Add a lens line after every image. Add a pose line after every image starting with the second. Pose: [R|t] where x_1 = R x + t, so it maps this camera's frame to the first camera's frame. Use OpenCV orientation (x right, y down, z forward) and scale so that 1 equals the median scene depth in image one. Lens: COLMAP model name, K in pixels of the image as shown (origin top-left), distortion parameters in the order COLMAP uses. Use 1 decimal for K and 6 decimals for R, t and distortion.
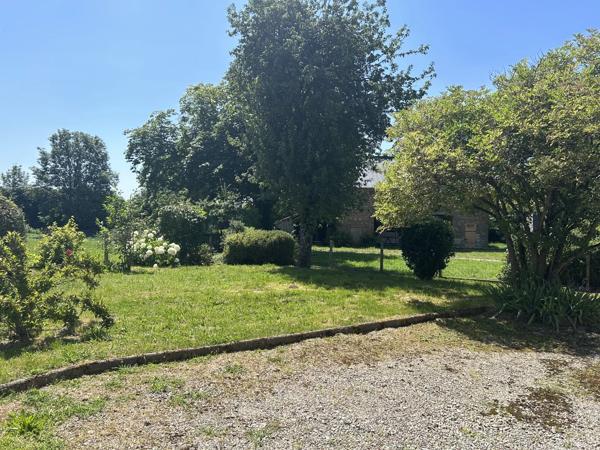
lens RADIAL K [[449.2, 0, 300.2], [0, 449.2, 225.2], [0, 0, 1]] dist [0.001535, 0.000842]
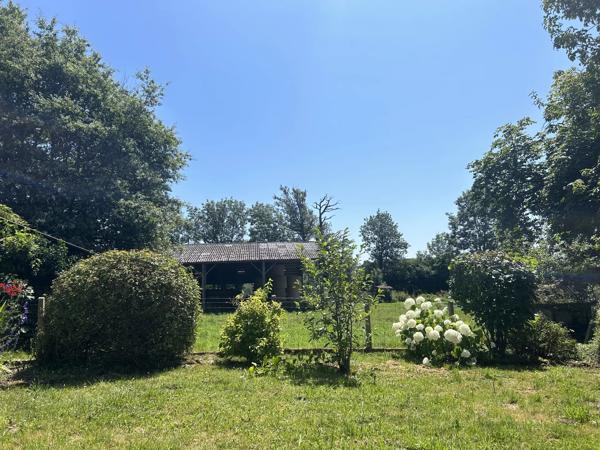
lens RADIAL K [[449.2, 0, 299.7], [0, 449.2, 227.6], [0, 0, 1]] dist [0.001535, 0.000842]
pose [[0.599090, -0.131535, -0.789804, 0.045633], [0.023054, 0.988839, -0.147196, 0.003803], [0.800350, 0.069975, 0.595436, 0.491785]]
